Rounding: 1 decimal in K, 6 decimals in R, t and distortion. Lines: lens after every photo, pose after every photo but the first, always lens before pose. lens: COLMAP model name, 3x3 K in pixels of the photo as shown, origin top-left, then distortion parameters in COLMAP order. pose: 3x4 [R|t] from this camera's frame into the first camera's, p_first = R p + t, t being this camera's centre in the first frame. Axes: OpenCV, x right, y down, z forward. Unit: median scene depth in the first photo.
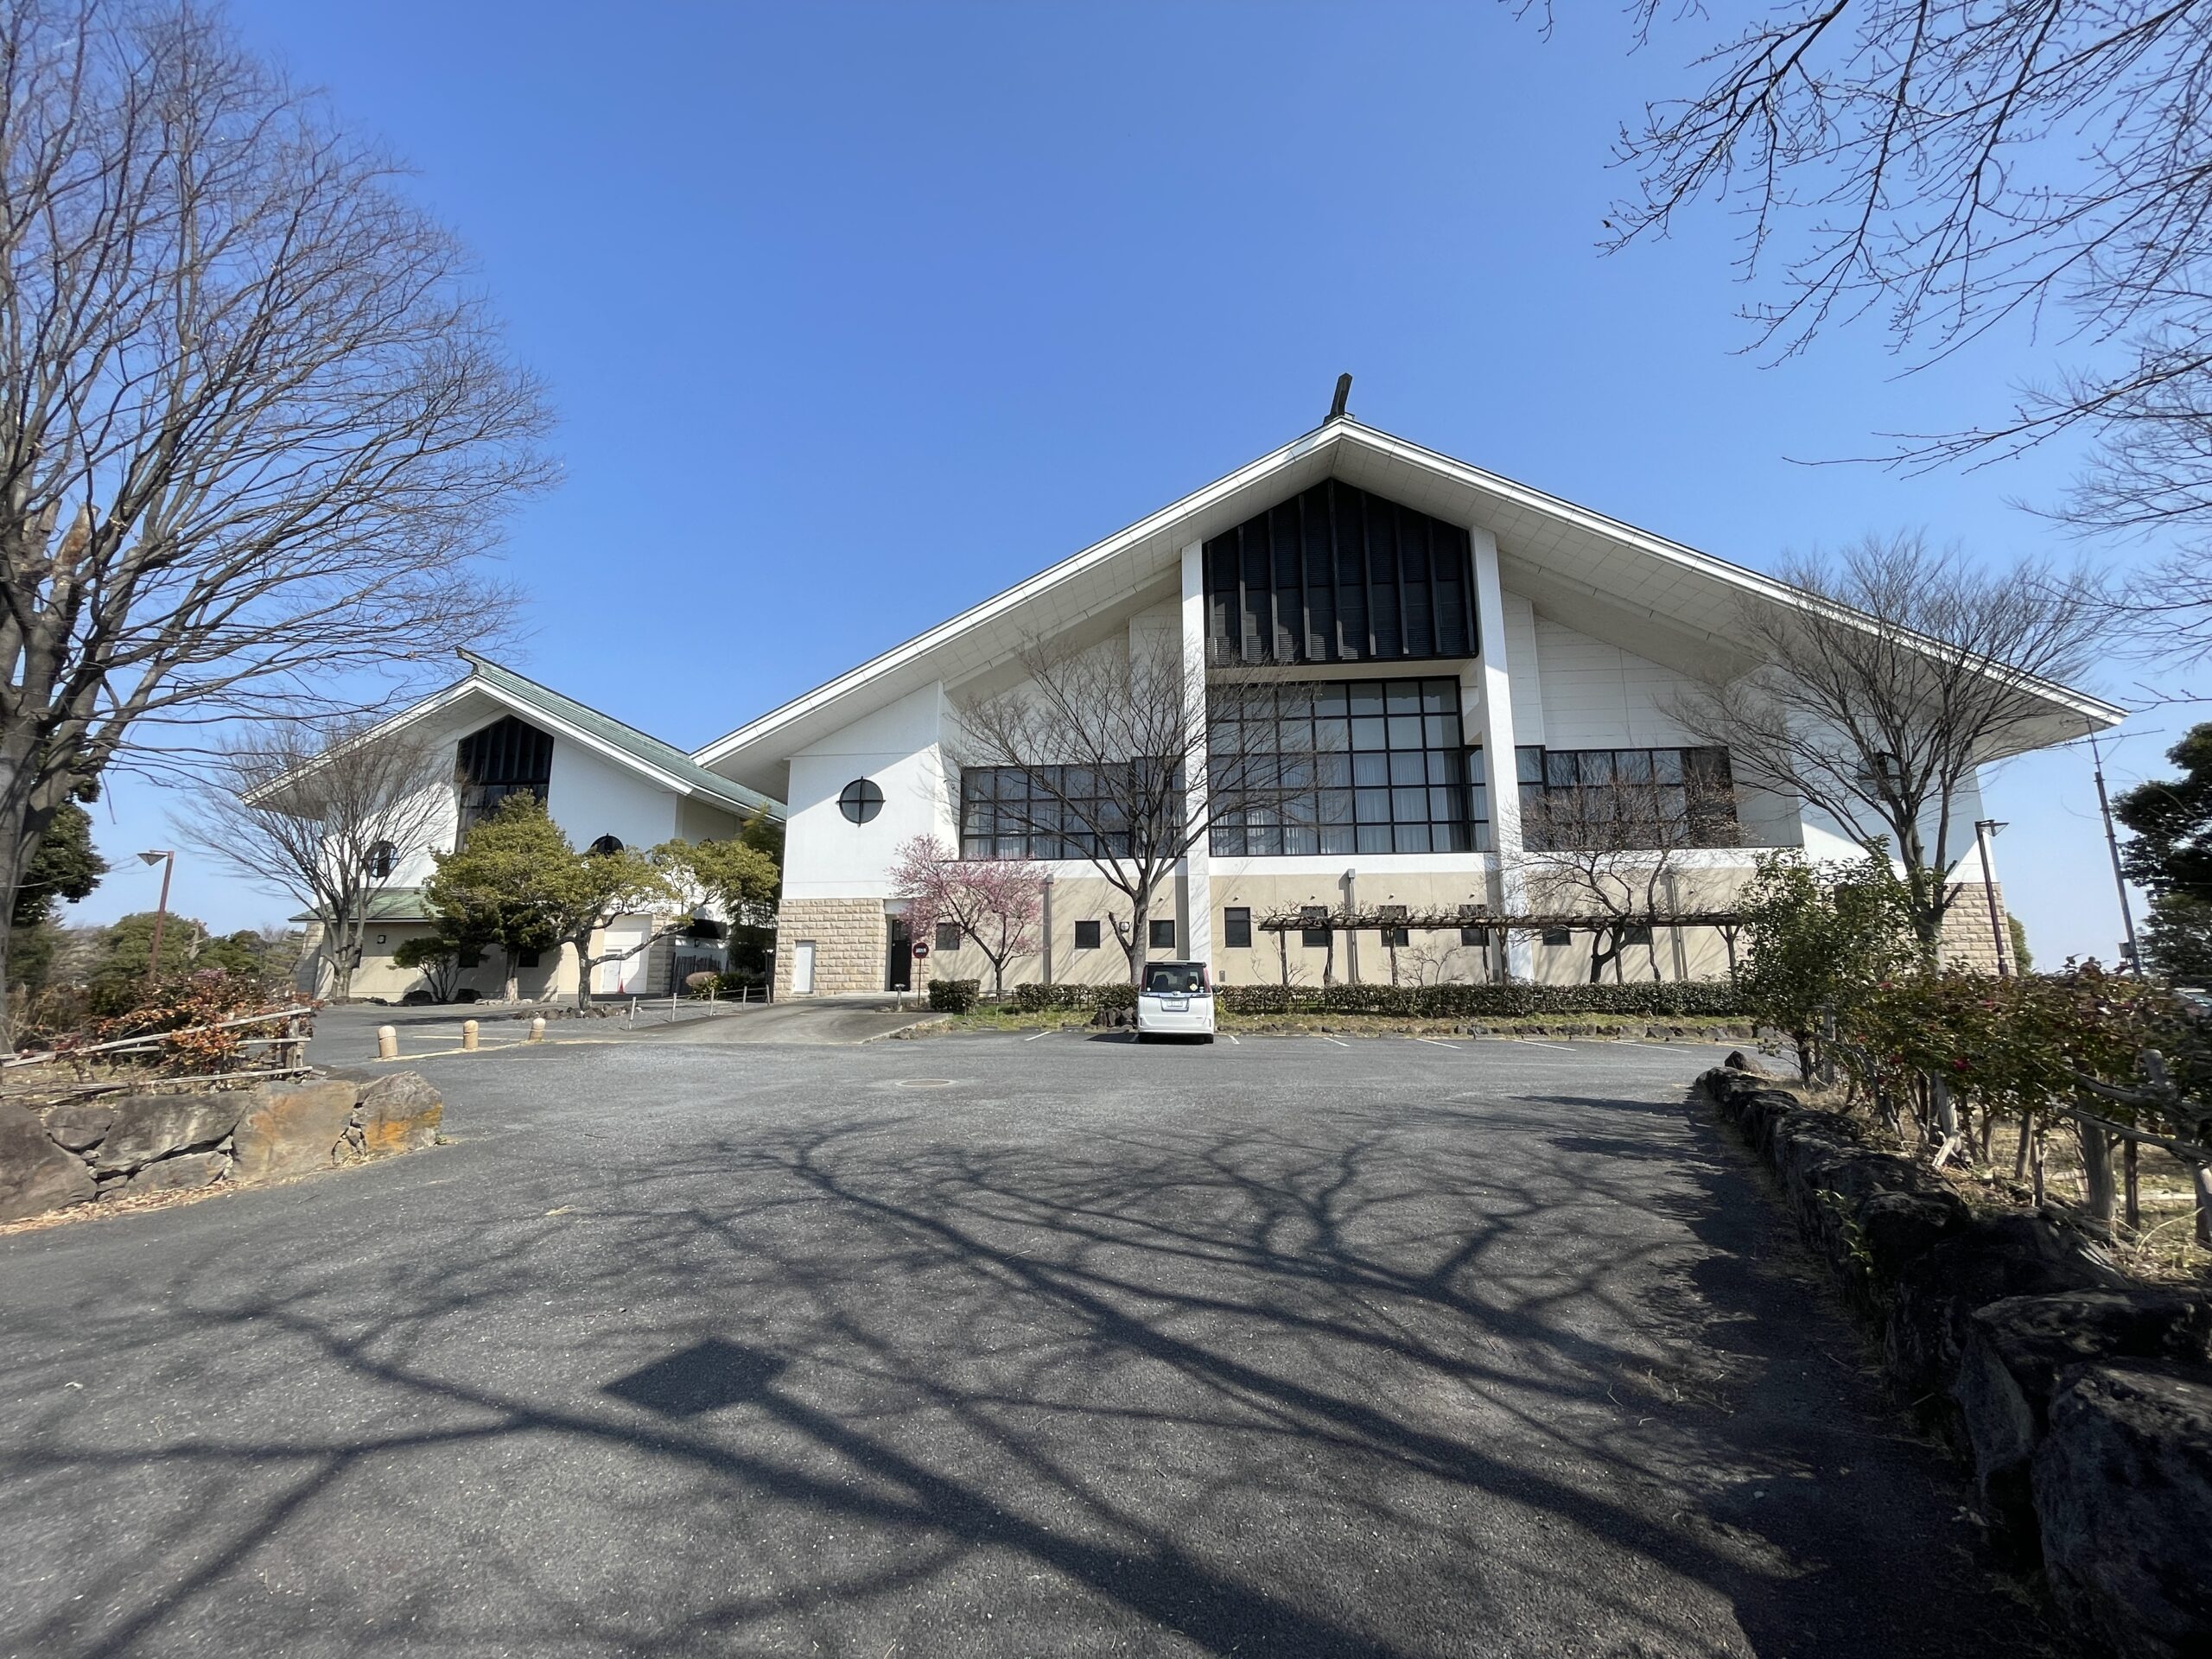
lens RADIAL K [[888.0, 0, 1106.0], [0, 888.0, 829.5], [0, 0, 1]] dist [0.000703, -0.000132]
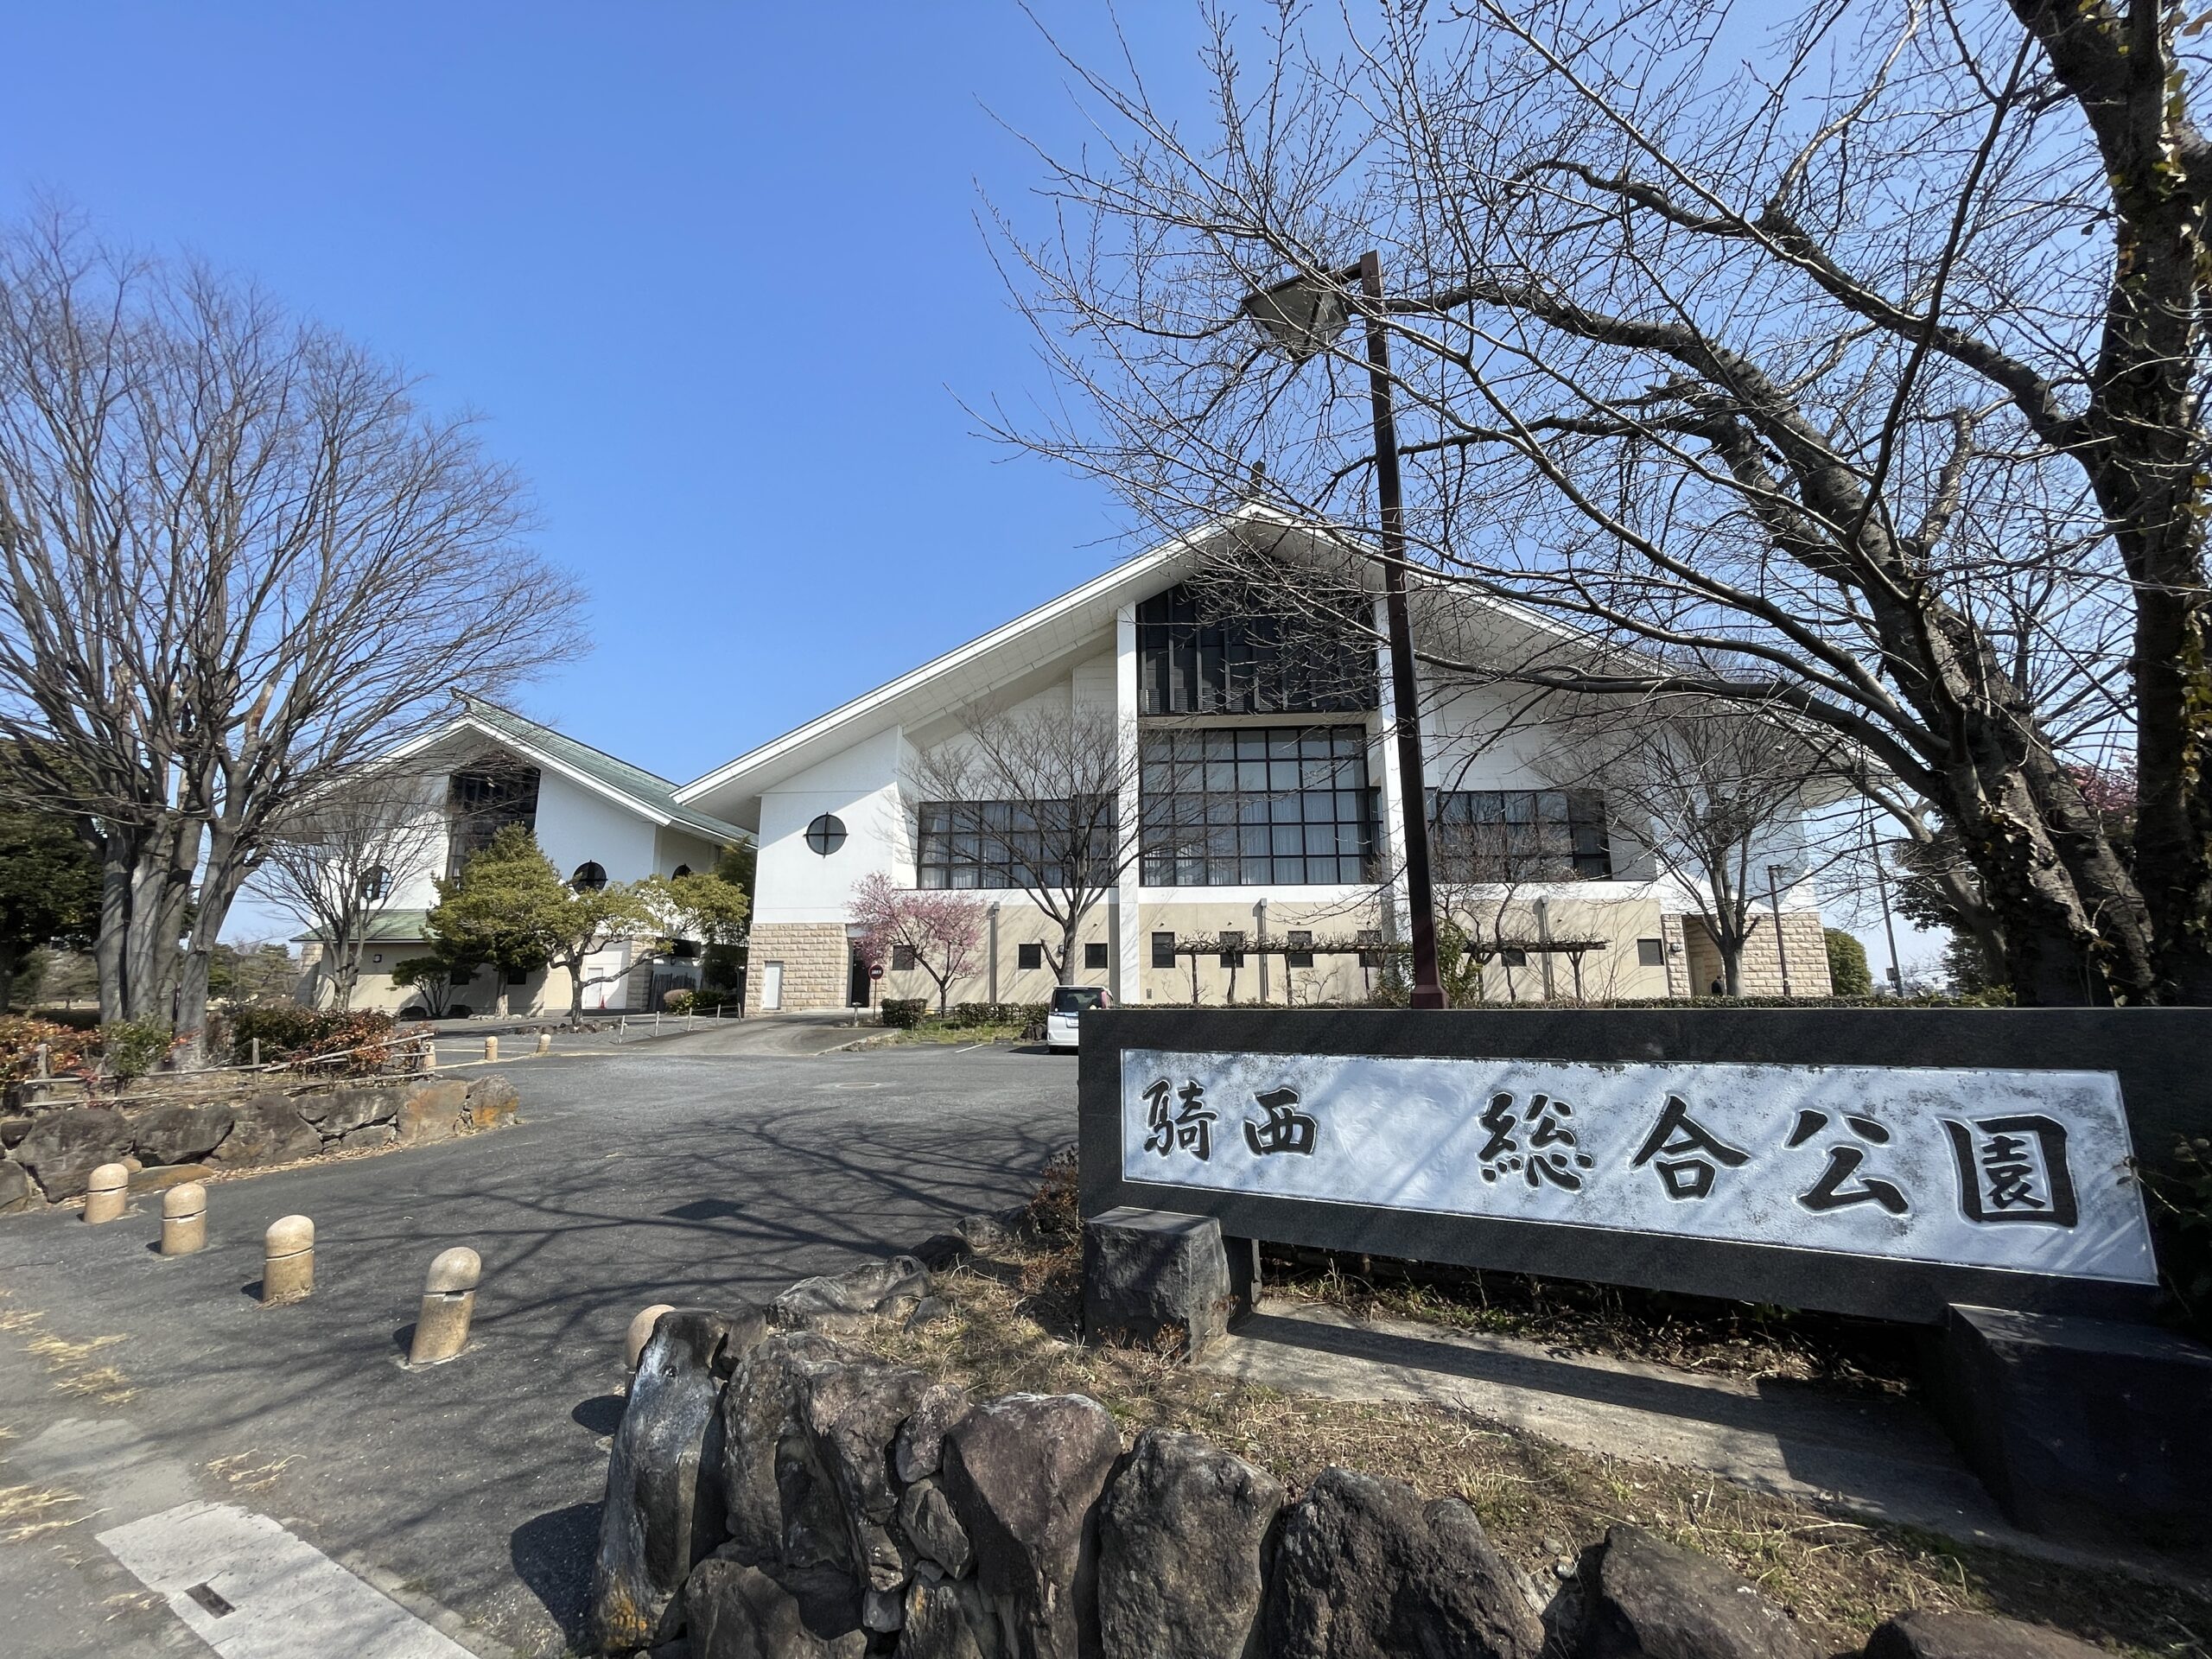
lens RADIAL K [[890.5, 0, 1106.0], [0, 890.5, 829.5], [0, 0, 1]] dist [-0.001163, -0.000073]
pose [[0.999674, 0.004472, 0.025135, 0.046537], [-0.004210, 0.999936, -0.010465, -0.029784], [-0.025180, 0.010356, 0.999629, -0.121138]]
